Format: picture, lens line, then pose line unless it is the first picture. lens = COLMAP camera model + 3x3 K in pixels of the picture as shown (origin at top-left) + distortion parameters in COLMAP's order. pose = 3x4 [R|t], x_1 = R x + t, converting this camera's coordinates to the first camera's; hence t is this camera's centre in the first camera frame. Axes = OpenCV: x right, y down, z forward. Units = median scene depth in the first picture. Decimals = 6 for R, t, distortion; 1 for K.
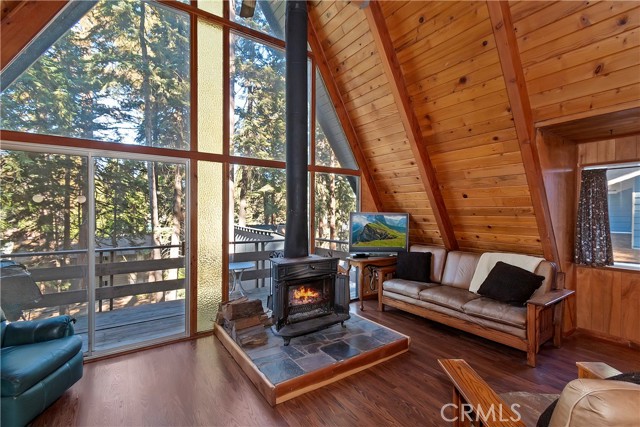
lens RADIAL K [[282.3, 0, 320.9], [0, 282.3, 205.2], [0, 0, 1]] dist [0.001139, -0.005119]
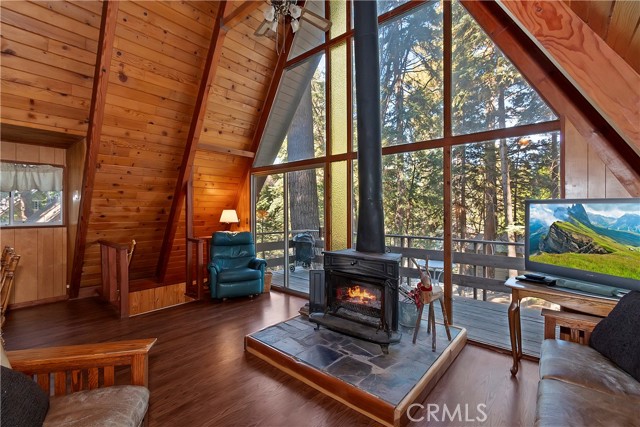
lens RADIAL K [[282.3, 0, 323.5], [0, 282.3, 212.8], [0, 0, 1]] dist [0.001139, -0.005119]
pose [[0.277524, 0.003924, -0.960711, 0.742742], [0.025431, 0.999611, 0.011429, 0.045013], [0.960382, -0.027604, 0.277316, 0.628386]]
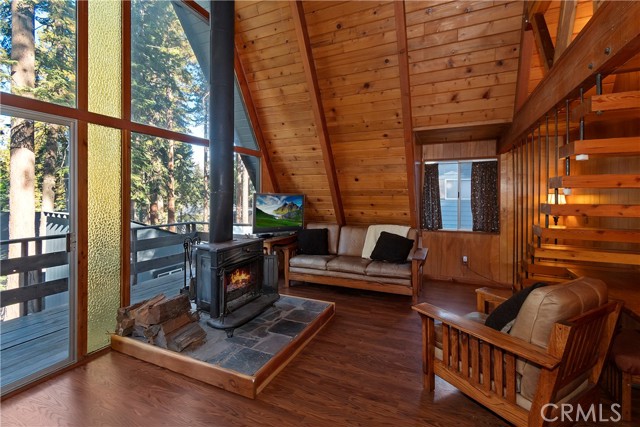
lens RADIAL K [[282.3, 0, 315.4], [0, 282.3, 184.6], [0, 0, 1]] dist [0.001139, -0.005119]
pose [[0.861625, 0.016159, 0.507289, -0.300871], [-0.012046, 0.999863, -0.011390, 0.005718], [-0.507403, 0.003703, 0.861701, 0.053464]]
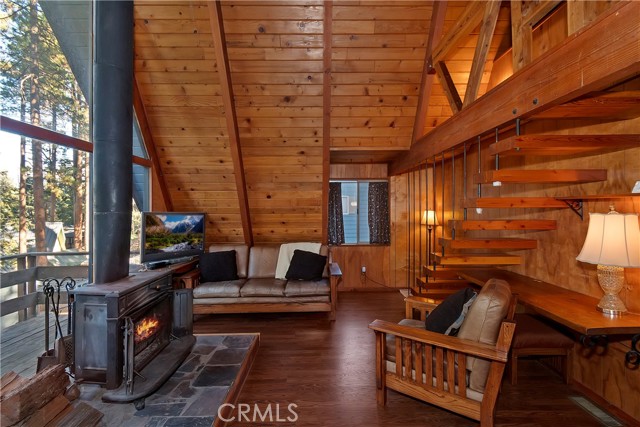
lens RADIAL K [[282.3, 0, 317.8], [0, 282.3, 200.2], [0, 0, 1]] dist [0.001139, -0.005119]
pose [[0.563162, 0.021933, 0.826055, -0.381873], [-0.013679, 0.999758, -0.017220, -0.001185], [-0.826233, -0.001602, 0.563326, 0.221324]]
